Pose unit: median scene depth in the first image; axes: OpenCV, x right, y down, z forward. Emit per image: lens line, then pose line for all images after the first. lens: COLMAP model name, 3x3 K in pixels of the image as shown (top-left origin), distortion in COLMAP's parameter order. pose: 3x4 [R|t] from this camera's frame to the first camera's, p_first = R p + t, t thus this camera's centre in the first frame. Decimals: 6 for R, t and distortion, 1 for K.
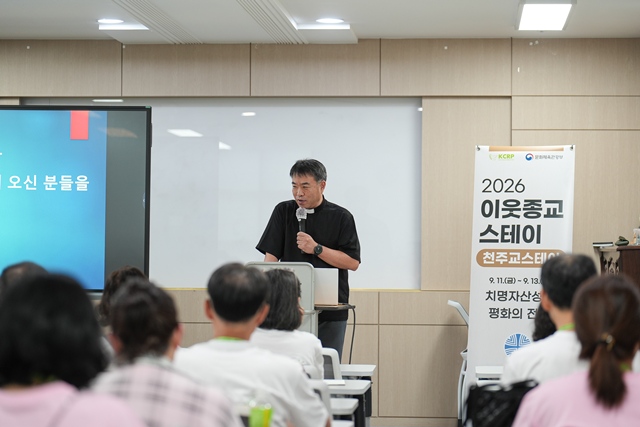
lens RADIAL K [[1852.5, 0, 320.0], [0, 1852.5, 213.5], [0, 0, 1]] dist [-0.008874, 0.096166]
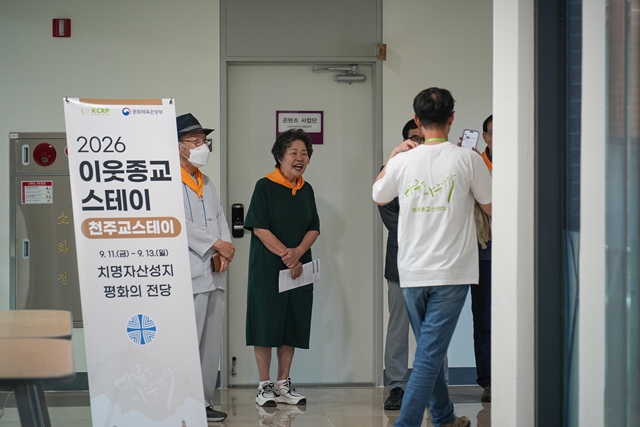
lens RADIAL K [[2239.8, 0, 320.9], [0, 2239.8, 201.3], [0, 0, 1]] dist [0.116114, 2.594562]
pose [[0.781571, -0.007871, 0.623767, -0.473162], [0.025416, 0.999492, -0.019234, 0.034117], [-0.623298, 0.030886, 0.781374, 0.126525]]
